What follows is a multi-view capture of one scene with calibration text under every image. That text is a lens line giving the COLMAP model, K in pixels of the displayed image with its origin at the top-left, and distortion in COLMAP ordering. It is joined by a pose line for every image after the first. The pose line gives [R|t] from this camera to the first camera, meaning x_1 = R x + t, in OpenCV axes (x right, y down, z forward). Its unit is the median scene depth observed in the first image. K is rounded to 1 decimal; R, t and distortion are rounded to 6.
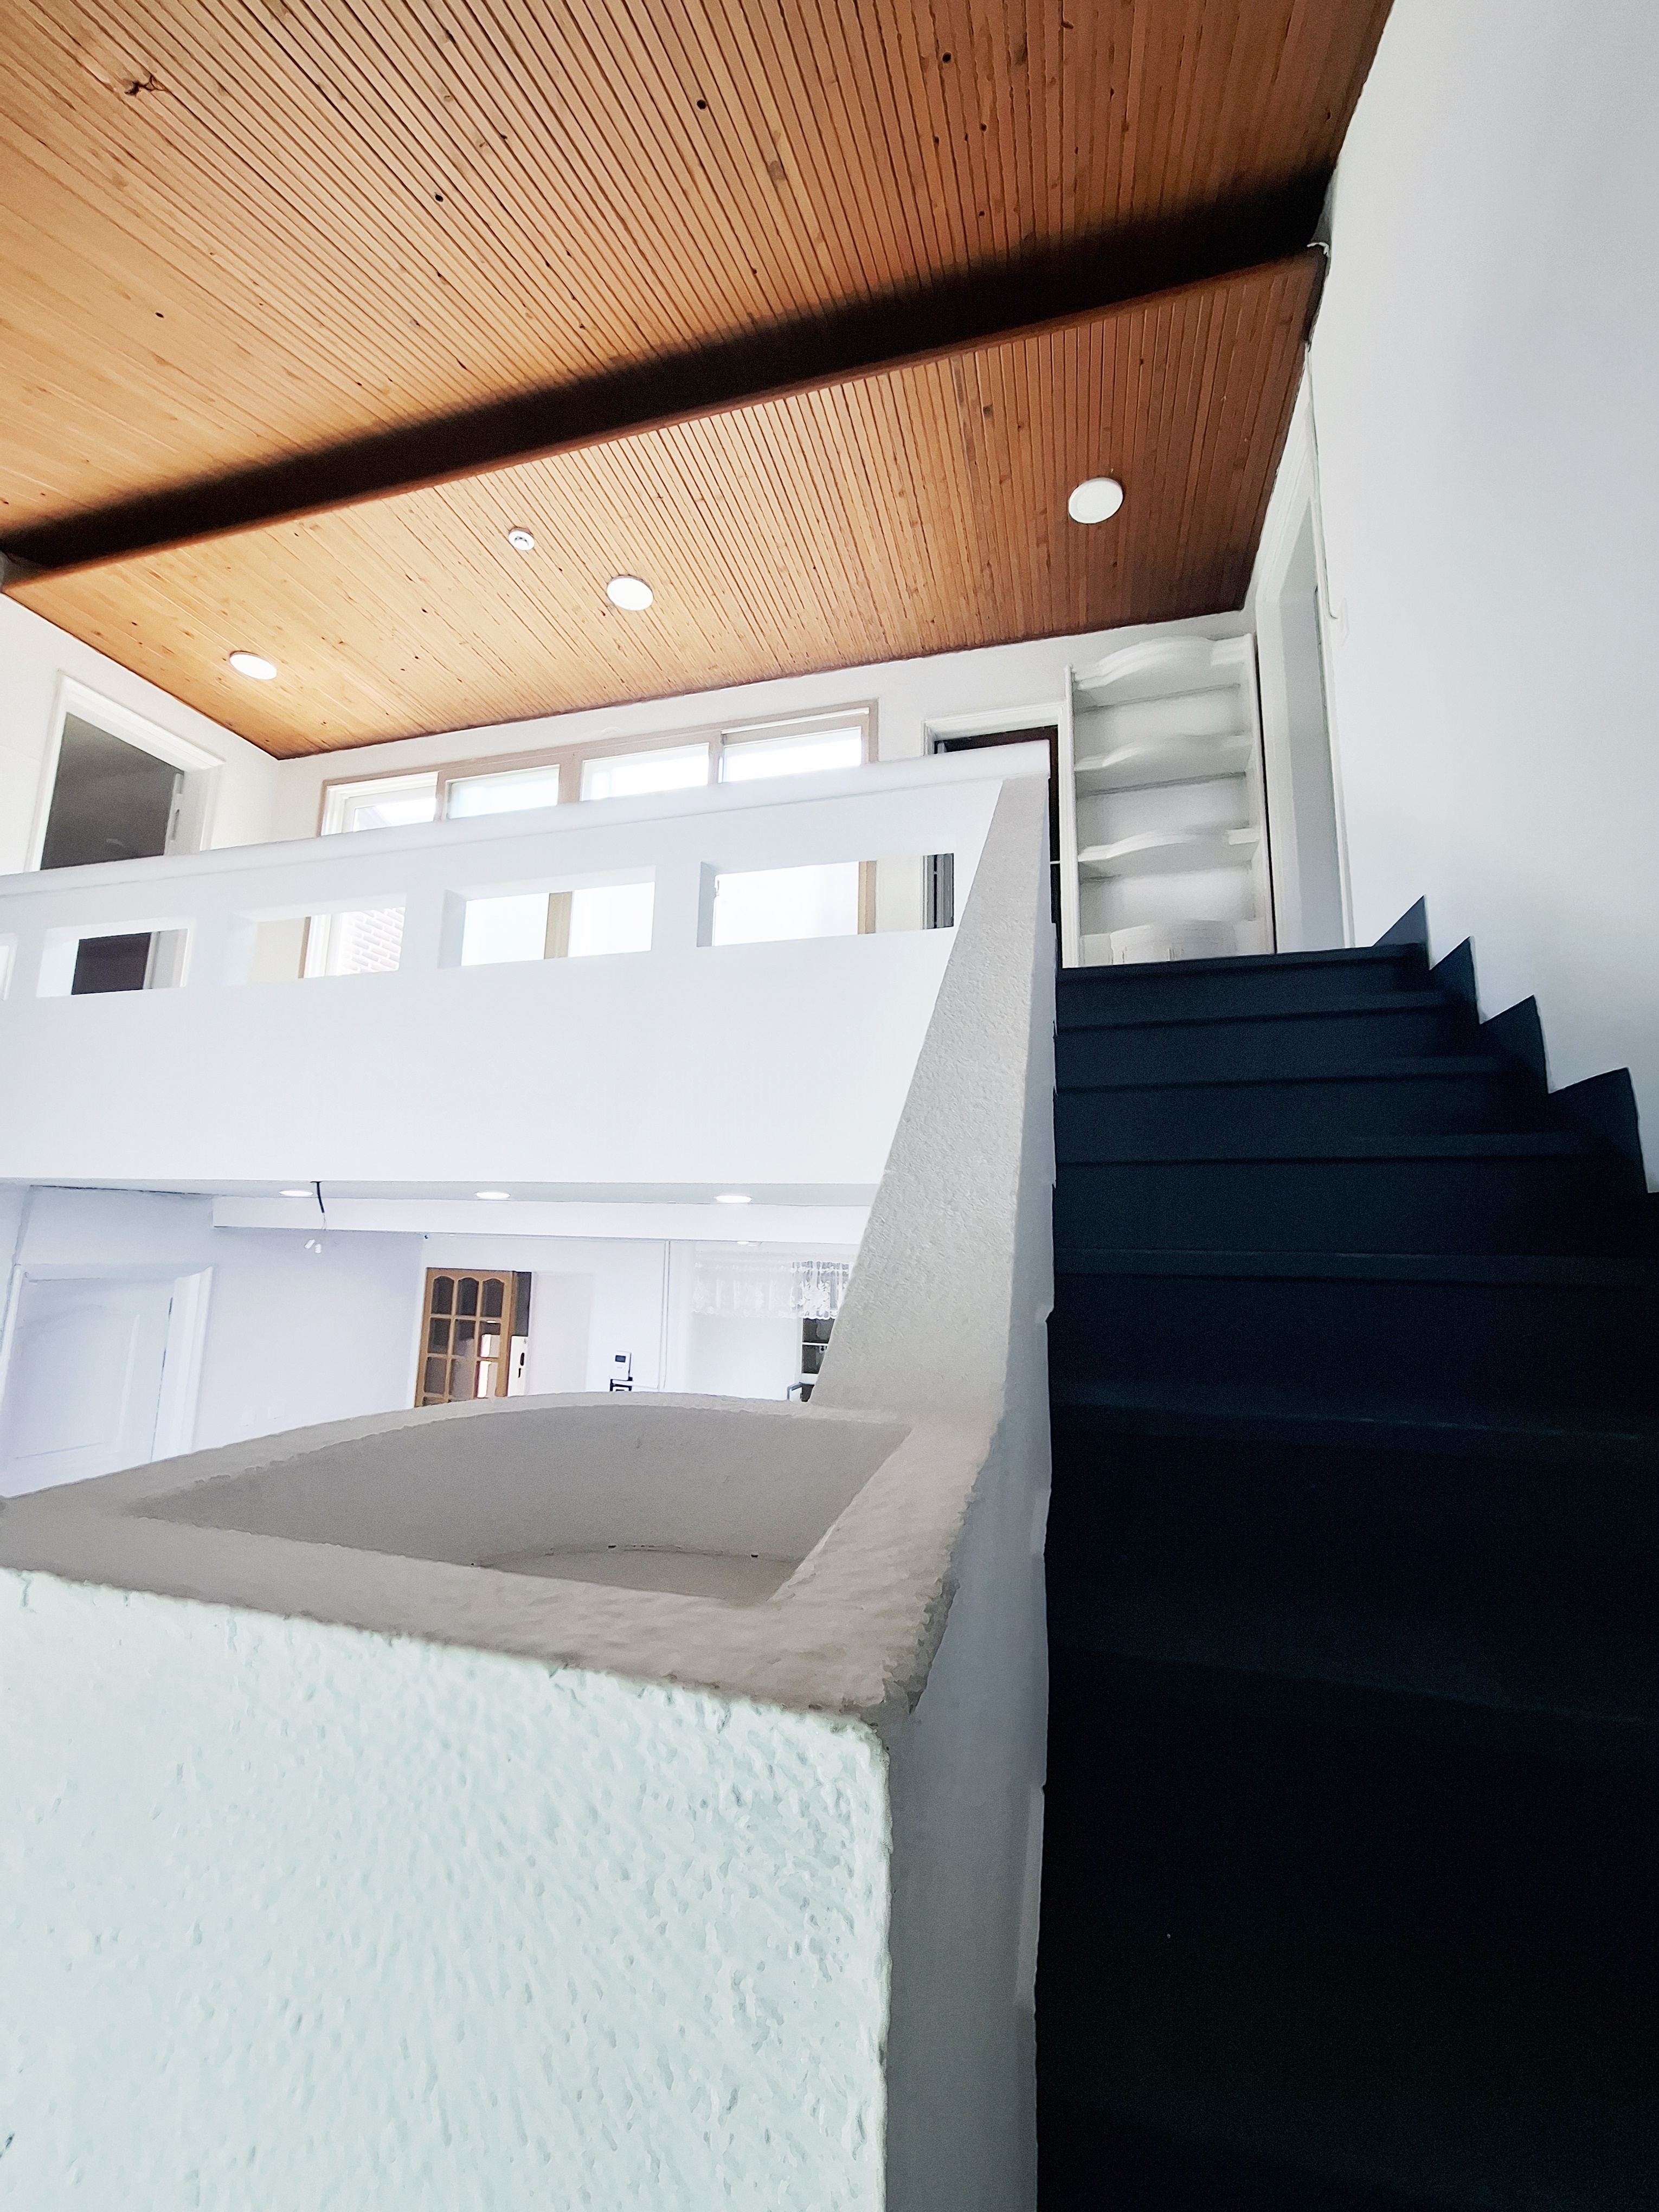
lens RADIAL K [[875.5, 0, 823.4], [0, 875.5, 1103.5], [0, 0, 1]] dist [0.000439, 0.000352]
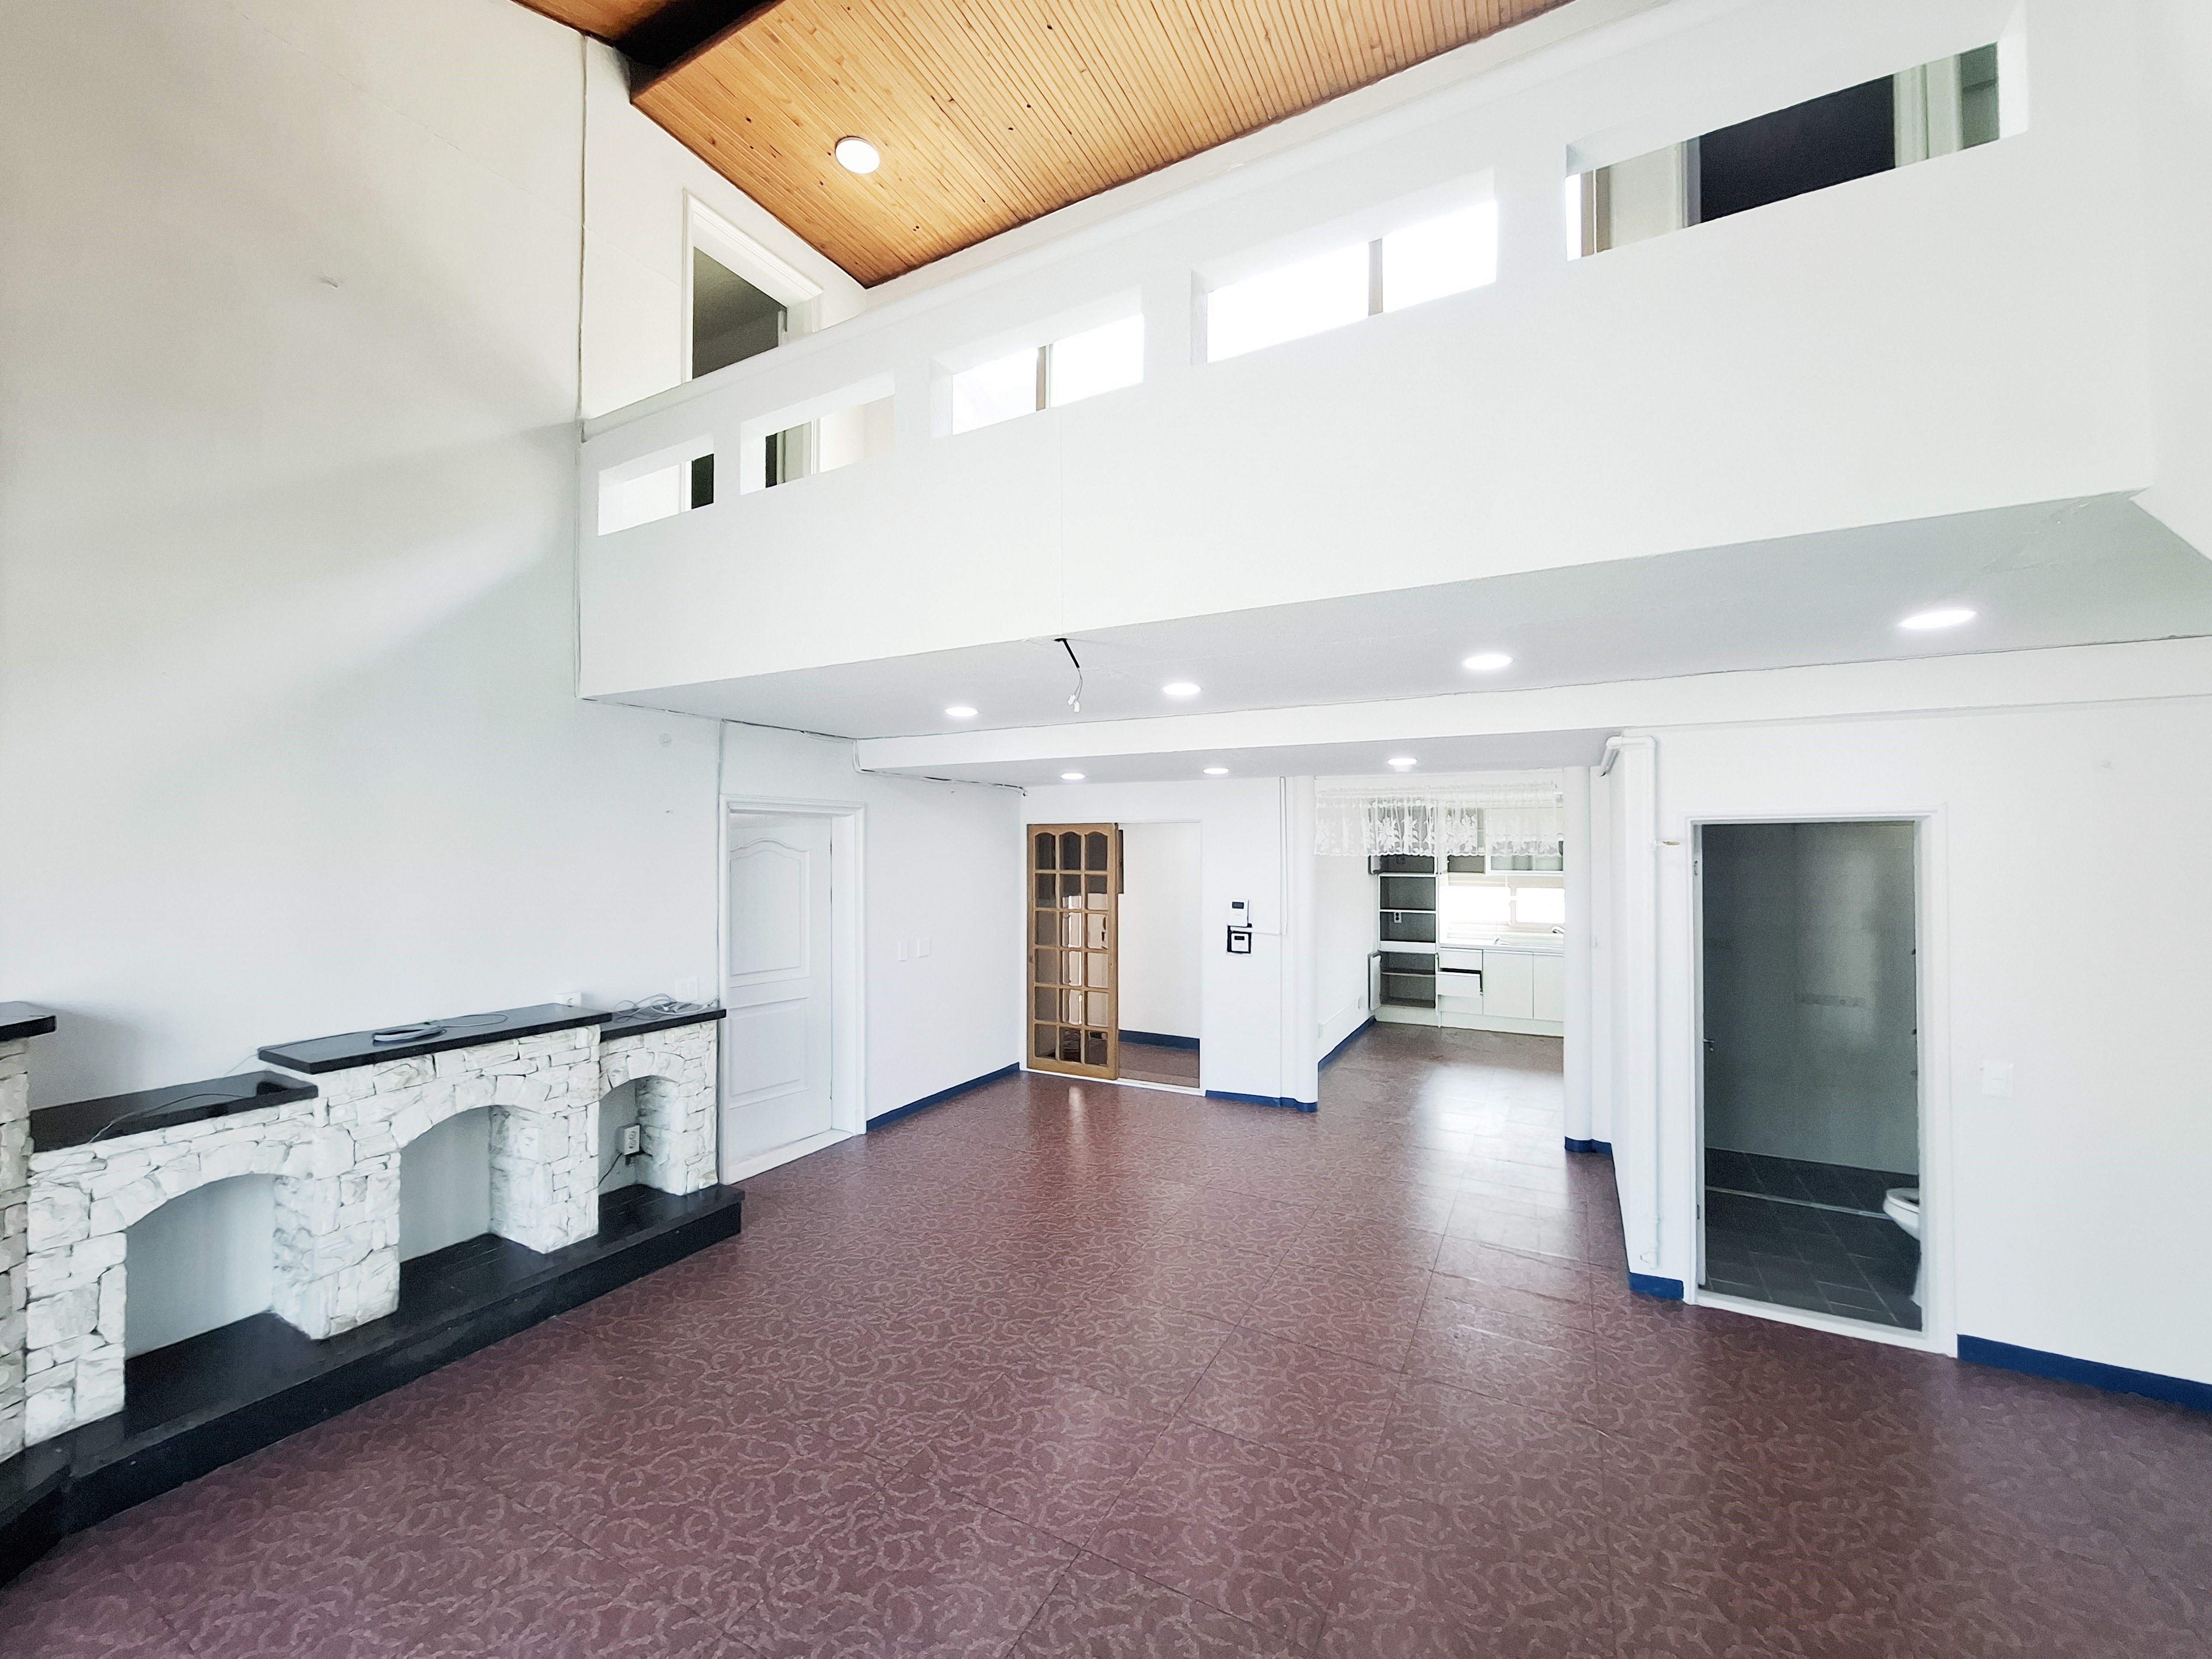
lens RADIAL K [[875.5, 0, 1094.8], [0, 875.5, 828.9], [0, 0, 1]] dist [0.000439, 0.000352]
pose [[0.973935, -0.030893, -0.224714, -0.190215], [0.058546, 0.991351, 0.117457, 0.099085], [0.219142, -0.127552, 0.967320, 0.058006]]
